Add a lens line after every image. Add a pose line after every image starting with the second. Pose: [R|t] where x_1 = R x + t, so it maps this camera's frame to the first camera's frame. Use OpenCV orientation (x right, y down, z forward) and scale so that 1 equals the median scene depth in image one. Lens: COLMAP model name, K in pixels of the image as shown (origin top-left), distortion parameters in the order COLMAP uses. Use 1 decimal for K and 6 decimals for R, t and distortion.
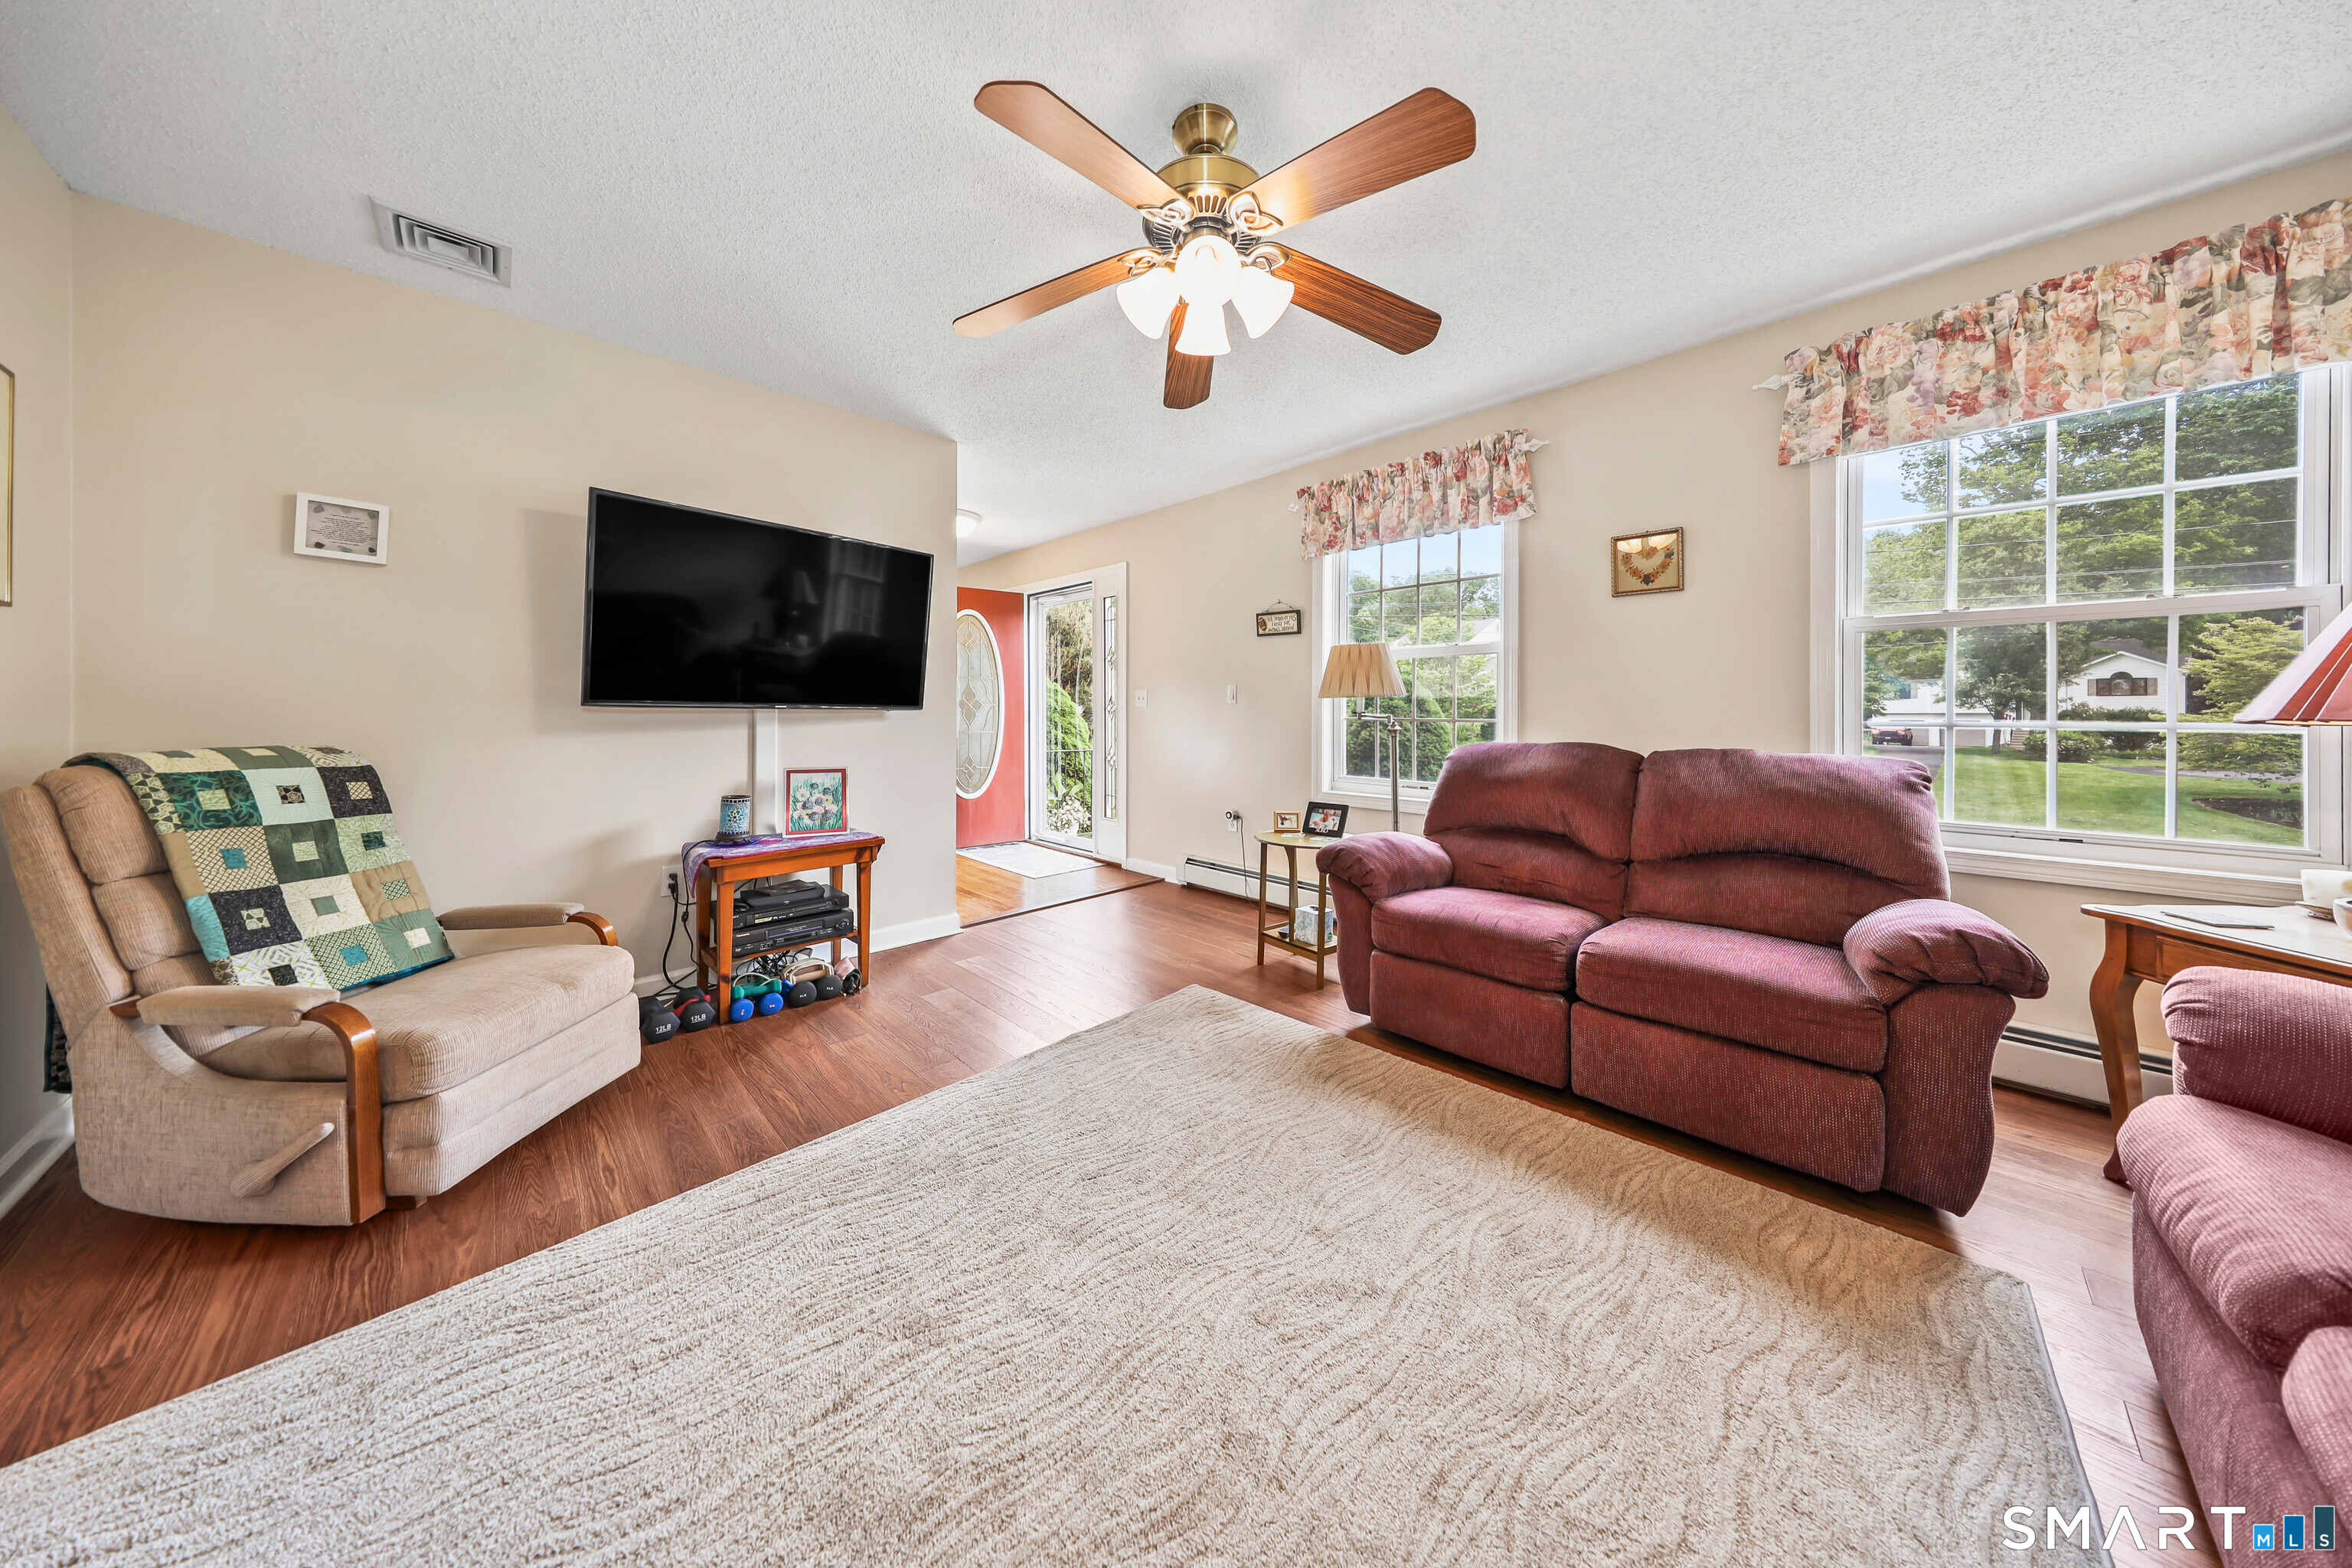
lens RADIAL K [[727.3, 0, 1206.0], [0, 727.3, 700.0], [0, 0, 1]] dist [-0.000515, -0.000022]
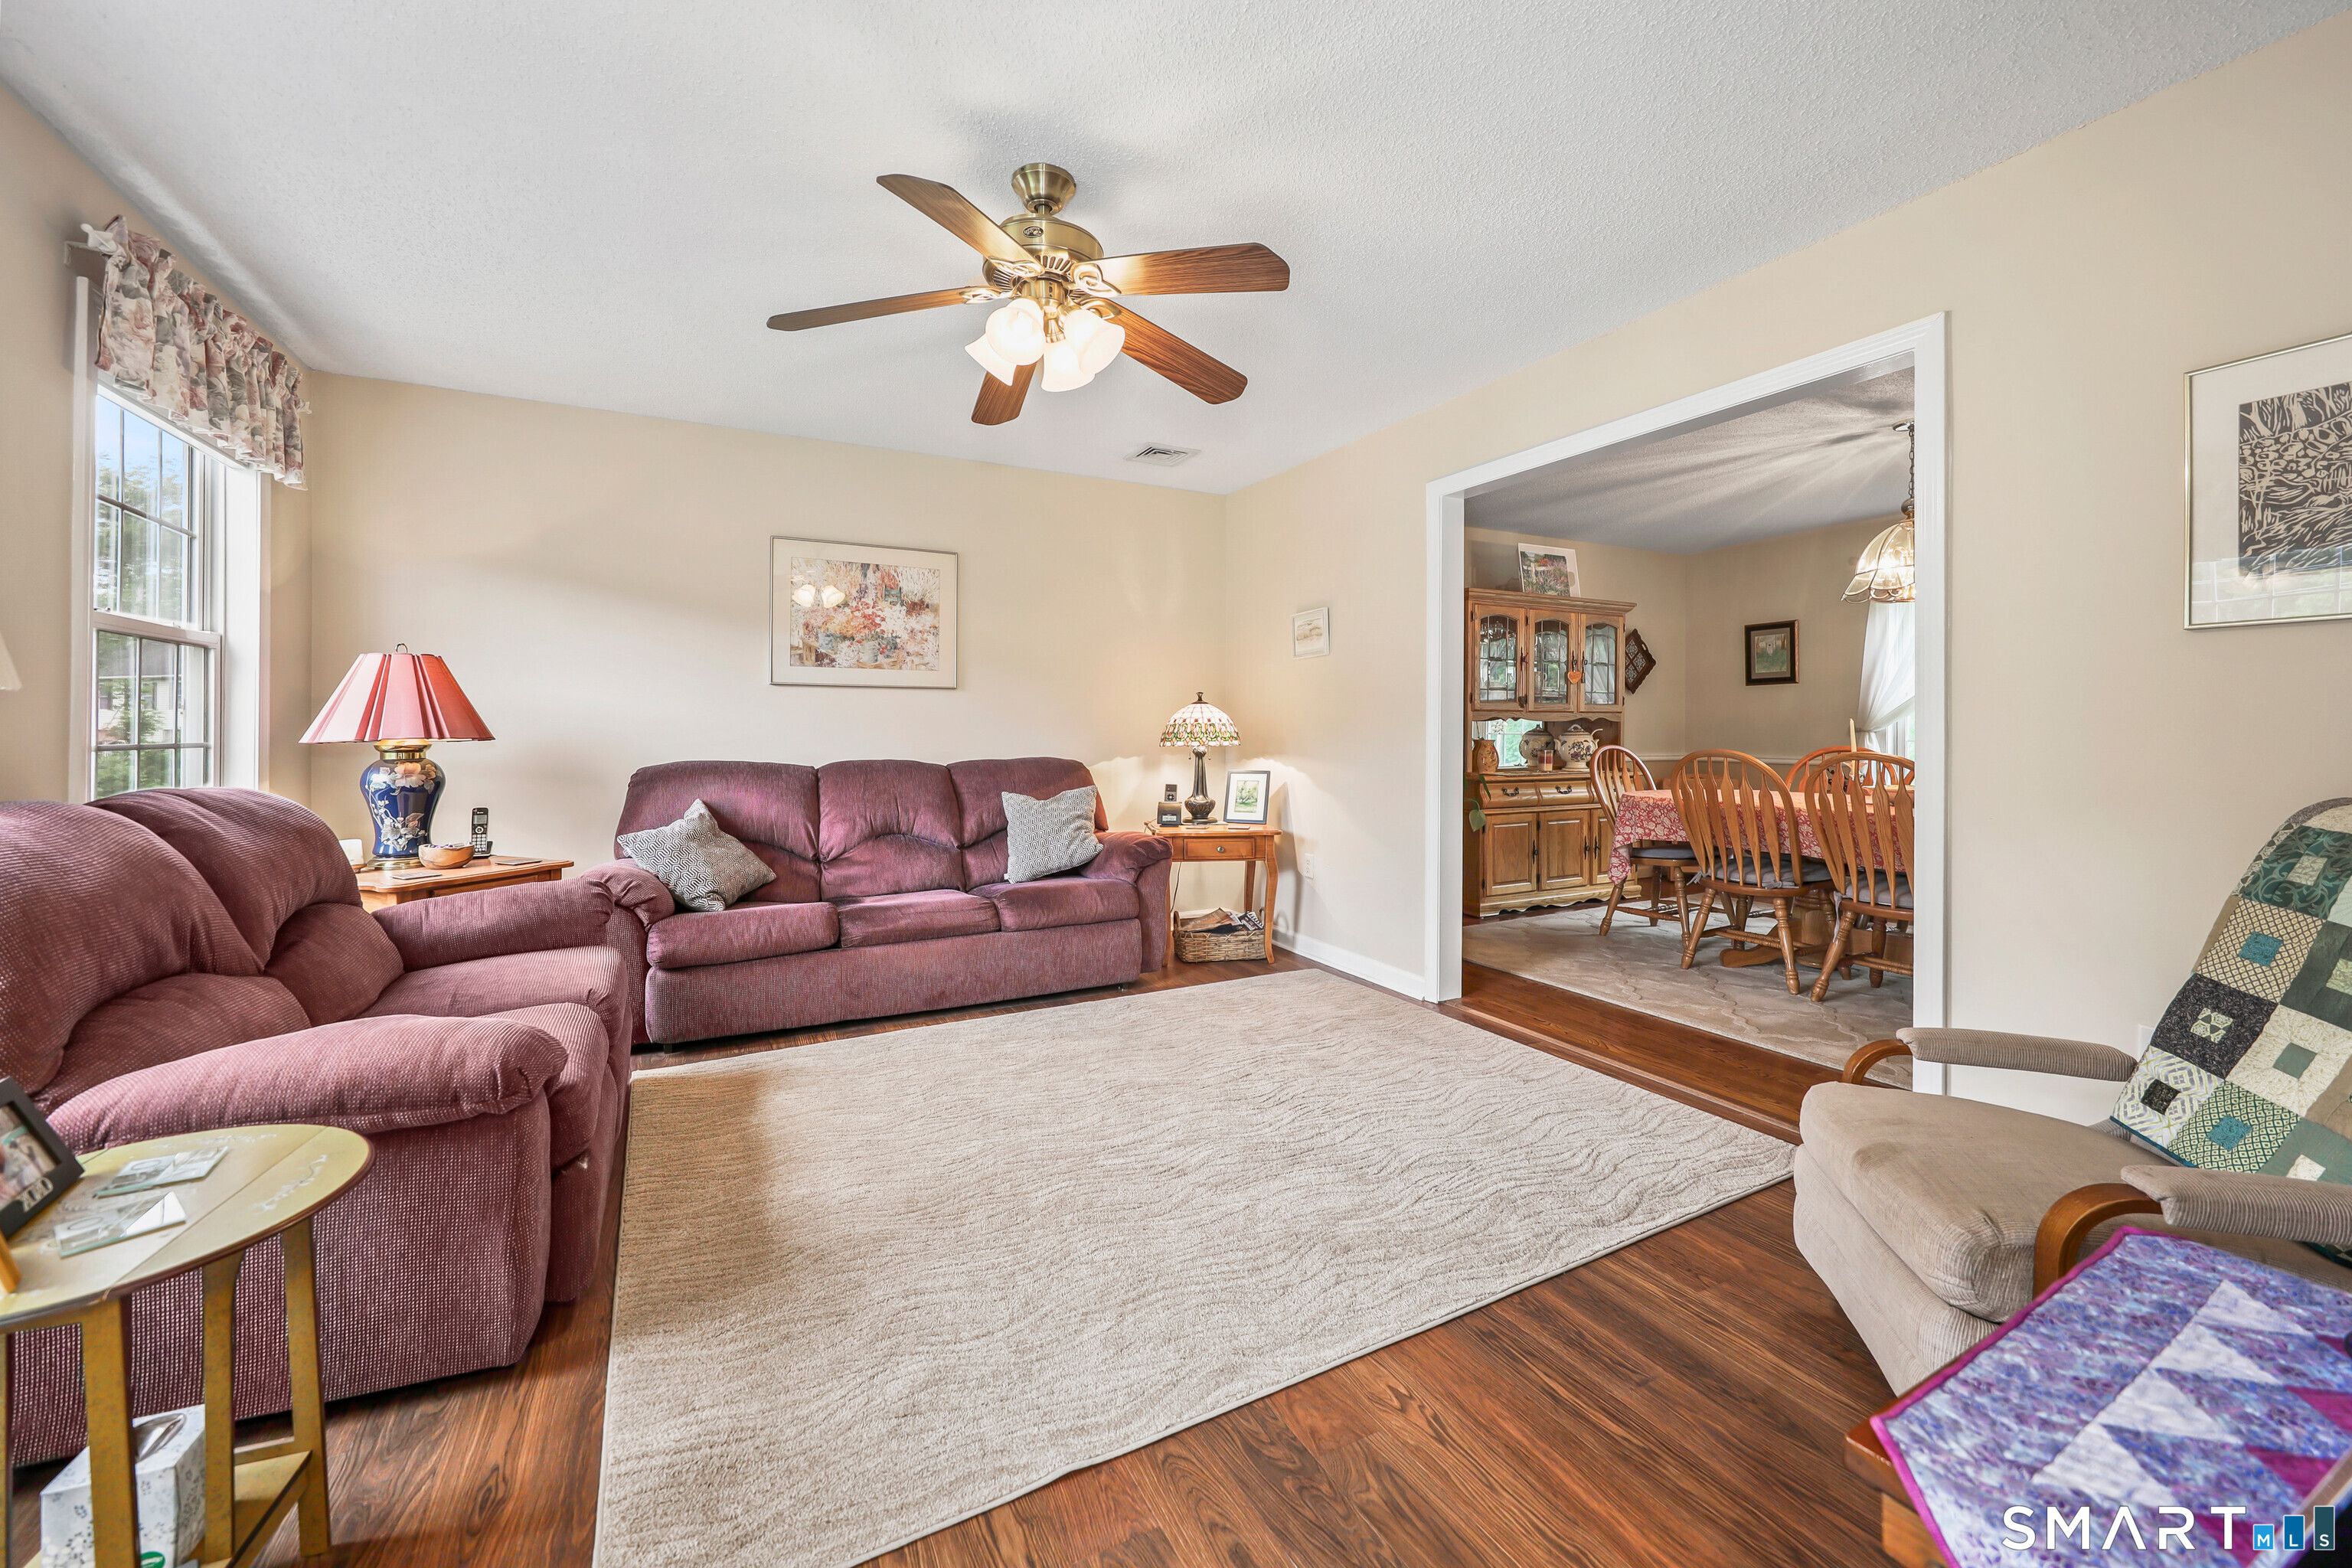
lens RADIAL K [[919.2, 0, 1173.4], [0, 919.2, 734.5], [0, 0, 1]] dist [-0.001453, 0.000022]
pose [[-0.942937, -0.011661, 0.332768, -0.518339], [-0.015953, 0.999821, -0.010169, 0.025919], [-0.332590, -0.014897, -0.942954, 1.861615]]
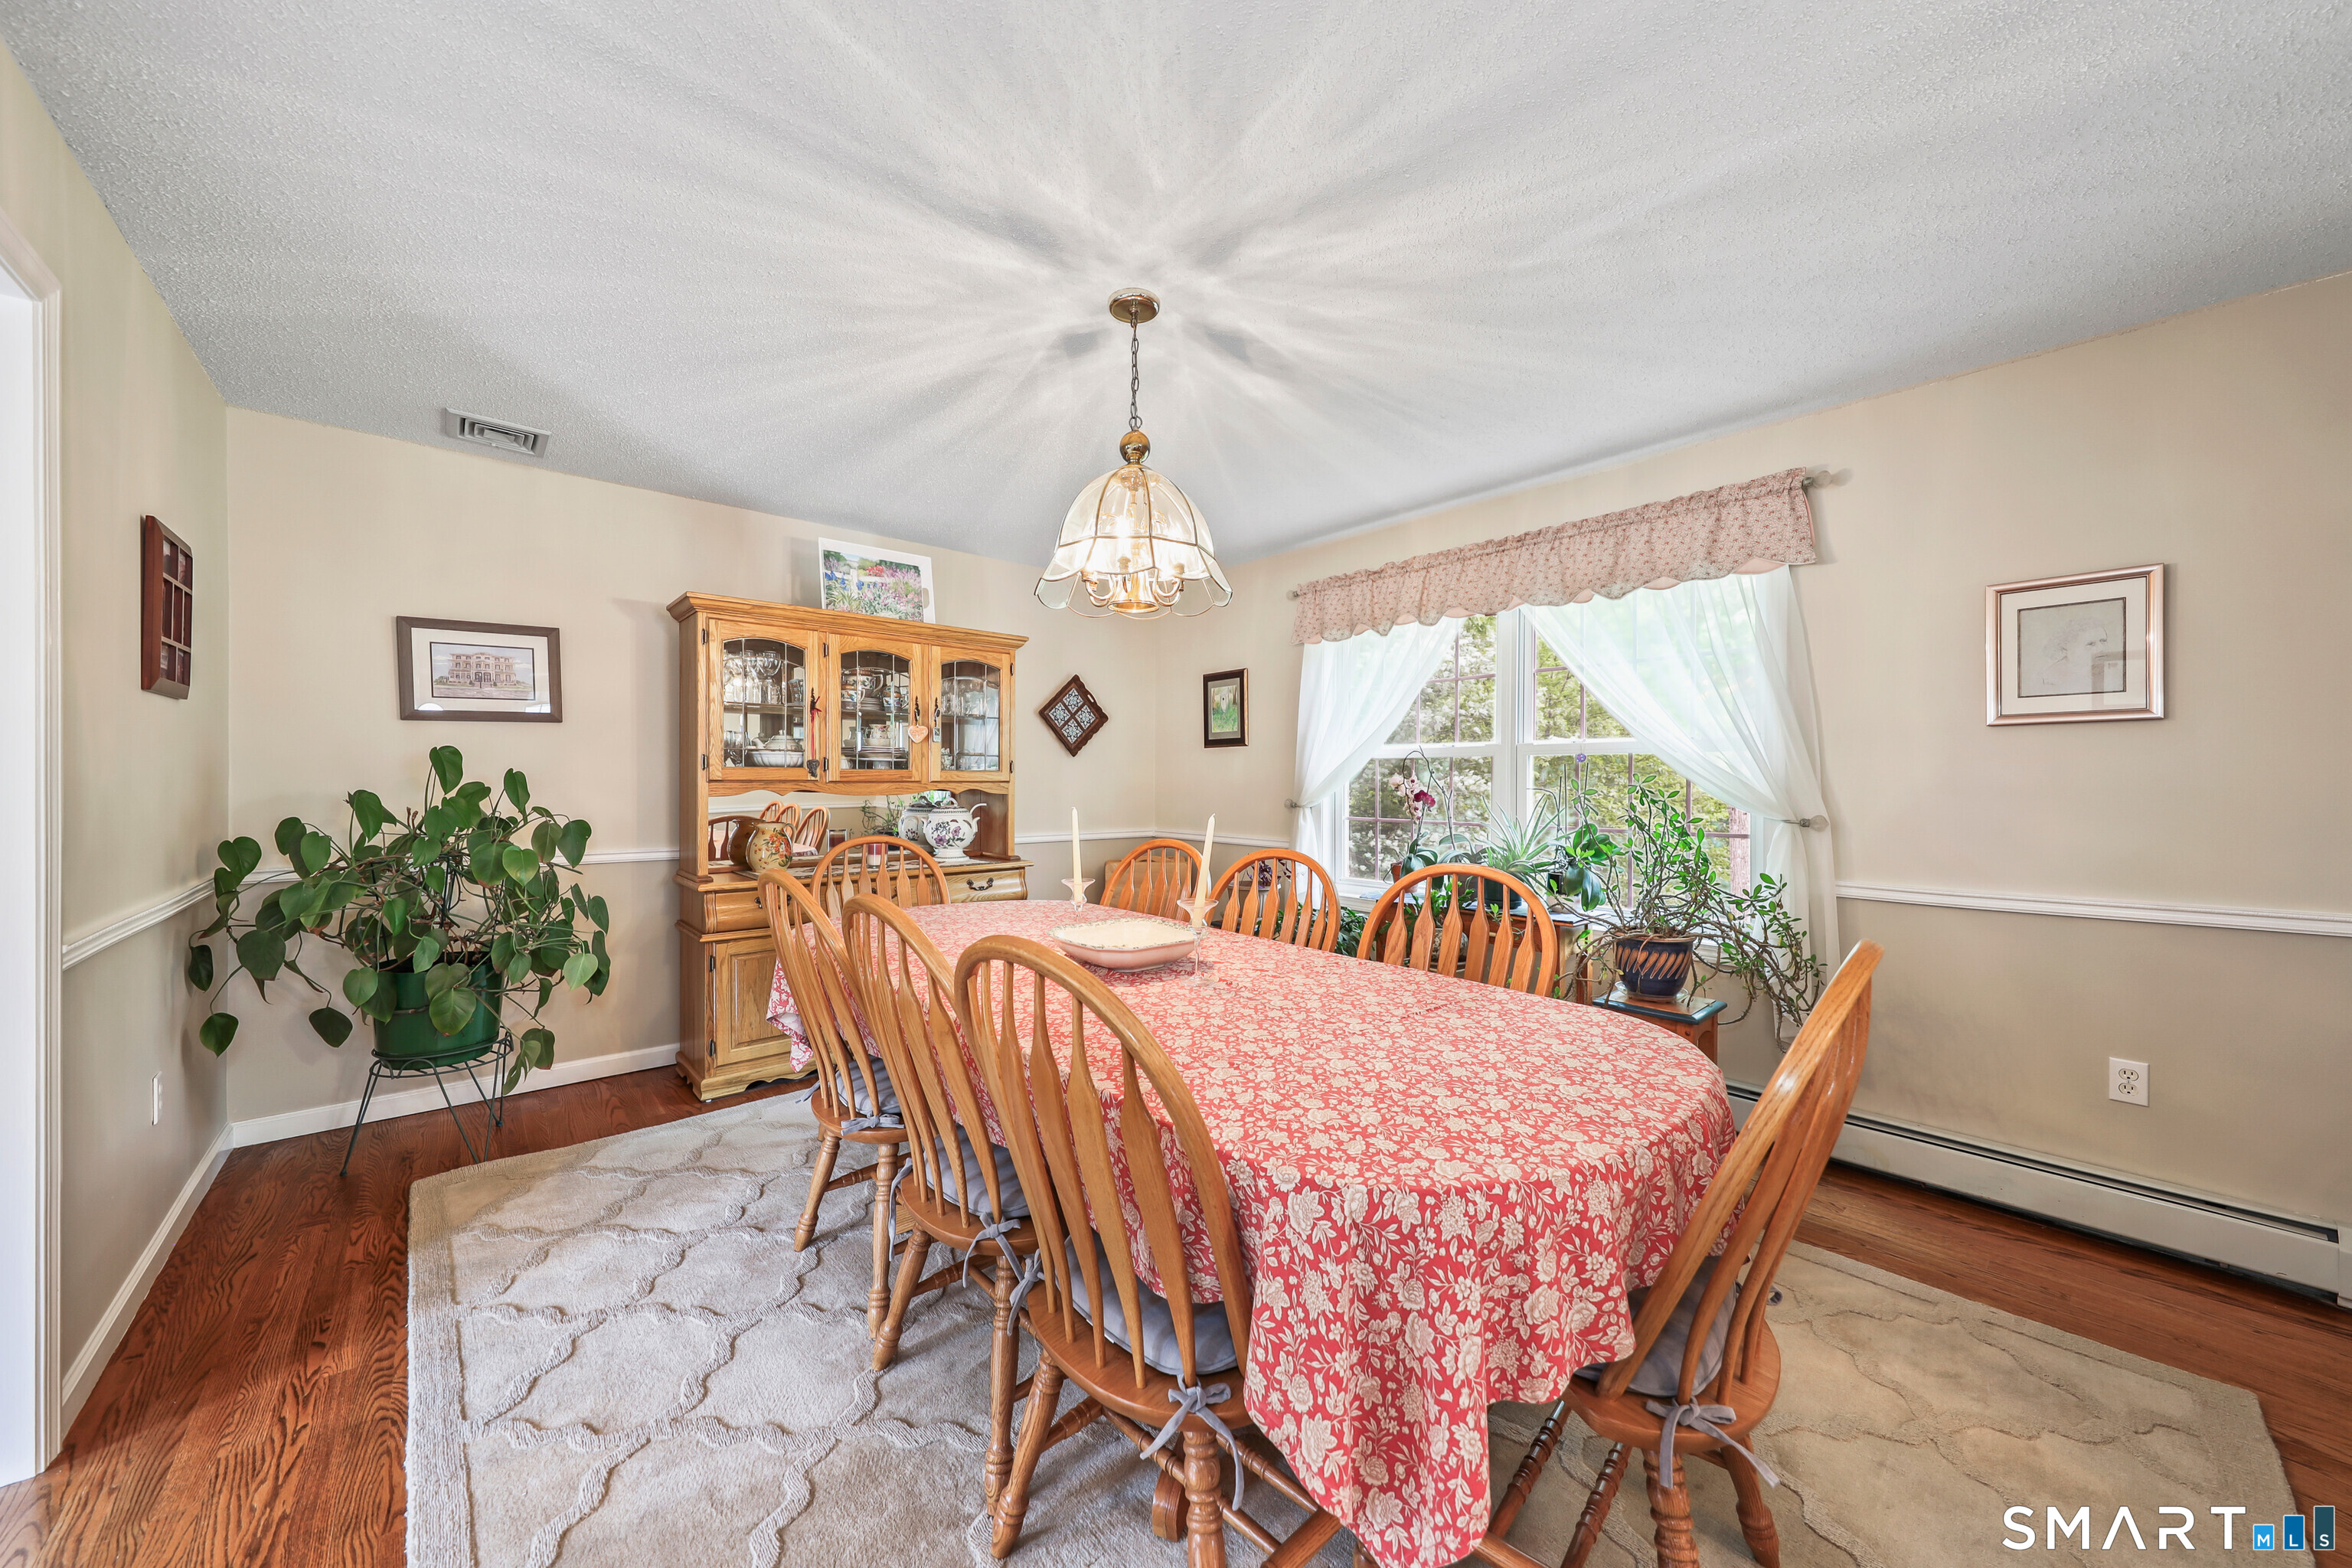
lens RADIAL K [[840.0, 0, 1176.0], [0, 840.0, 784.0], [0, 0, 1]] dist [0.001275, 0.000049]
pose [[-0.994433, -0.010375, 0.104856, -1.539596], [-0.012670, 0.999694, -0.021244, -0.058878], [-0.104603, -0.022454, -0.994261, 0.506148]]
